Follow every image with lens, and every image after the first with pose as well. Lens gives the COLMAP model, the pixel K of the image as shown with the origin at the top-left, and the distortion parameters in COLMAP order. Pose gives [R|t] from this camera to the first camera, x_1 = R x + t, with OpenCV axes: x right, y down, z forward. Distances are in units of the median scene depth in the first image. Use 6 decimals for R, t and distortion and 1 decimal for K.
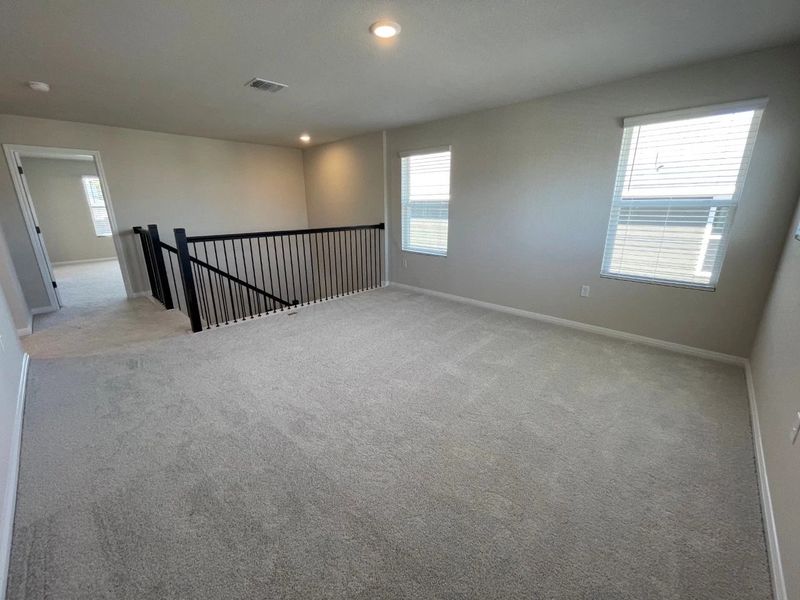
lens RADIAL K [[329.0, 0, 403.0], [0, 329.0, 300.2], [0, 0, 1]] dist [-0.002621, 0.001997]
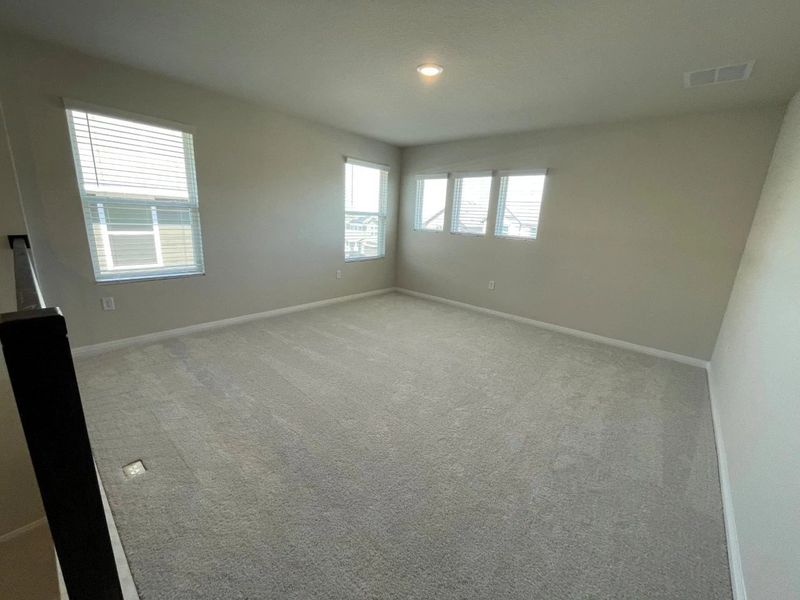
lens RADIAL K [[329.0, 0, 397.6], [0, 329.0, 296.2], [0, 0, 1]] dist [-0.002621, 0.001997]
pose [[-0.042416, -0.235339, 0.970987, -0.650651], [0.237429, 0.941646, 0.238600, -0.165617], [-0.970478, 0.240661, 0.015935, 0.596550]]
